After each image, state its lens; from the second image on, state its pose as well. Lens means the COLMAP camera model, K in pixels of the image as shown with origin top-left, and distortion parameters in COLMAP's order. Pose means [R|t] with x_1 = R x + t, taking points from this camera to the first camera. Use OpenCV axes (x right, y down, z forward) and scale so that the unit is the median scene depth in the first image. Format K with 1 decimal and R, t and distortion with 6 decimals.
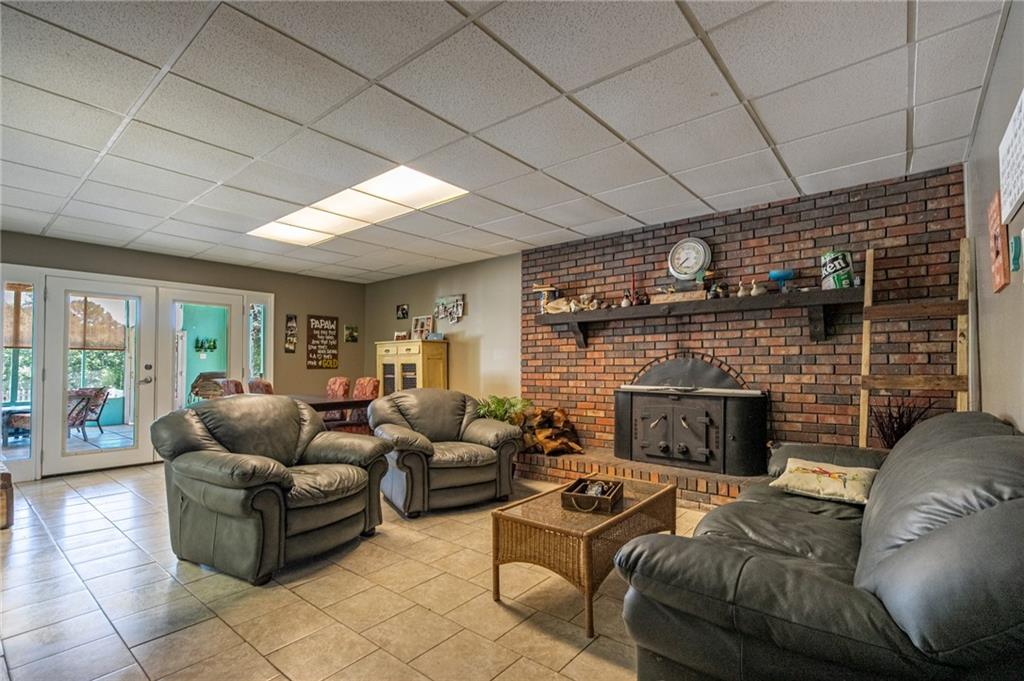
lens RADIAL K [[472.7, 0, 517.0], [0, 472.7, 373.3], [0, 0, 1]] dist [-0.003284, 0.000450]
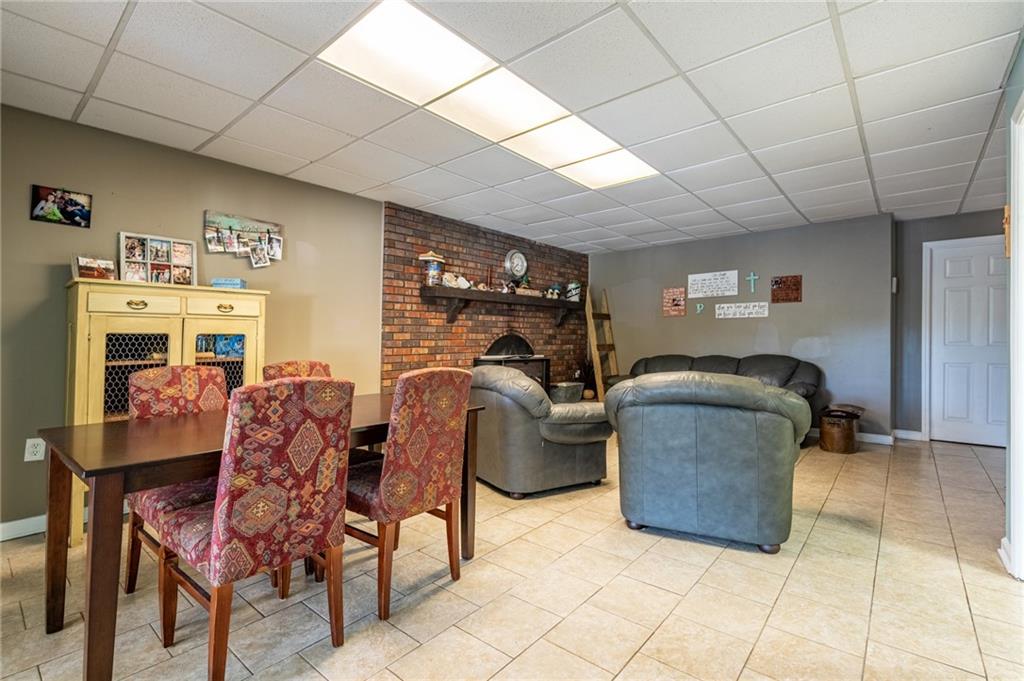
lens RADIAL K [[472.7, 0, 526.0], [0, 472.7, 356.4], [0, 0, 1]] dist [-0.003284, 0.000450]
pose [[-0.002653, -0.033984, 0.999419, -1.013946], [0.013469, 0.999330, 0.034017, -0.013724], [-0.999906, 0.013552, -0.002193, 0.925557]]
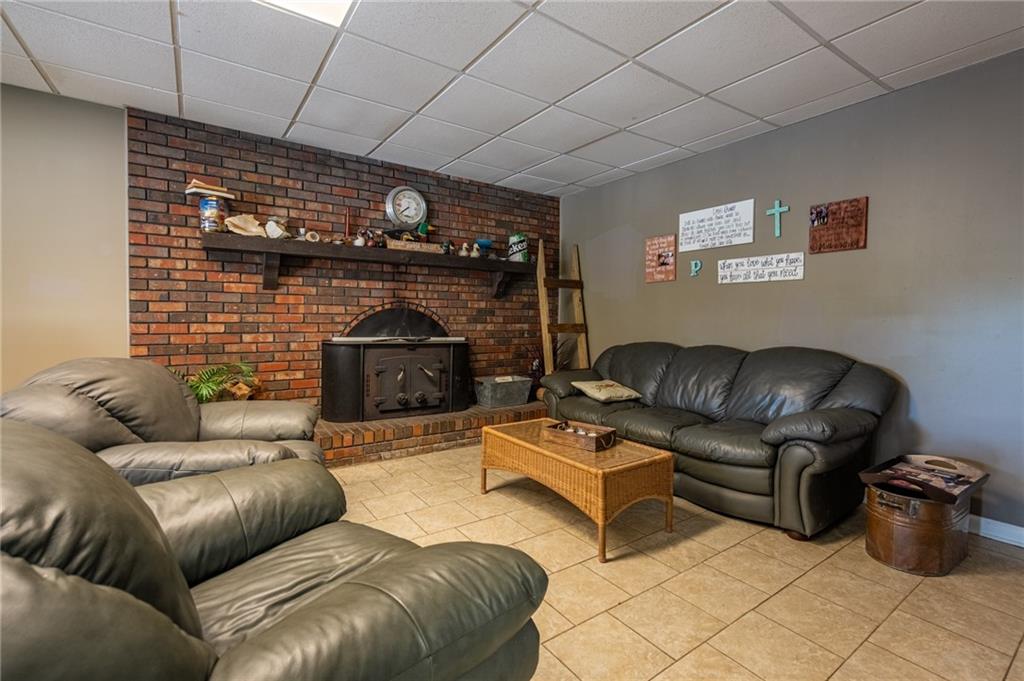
lens RADIAL K [[472.7, 0, 518.8], [0, 472.7, 346.2], [0, 0, 1]] dist [-0.003284, 0.000450]
pose [[0.261026, -0.054699, 0.963781, -0.521626], [-0.001206, 0.998374, 0.056989, -0.007953], [-0.965331, -0.016037, 0.260536, 0.482519]]
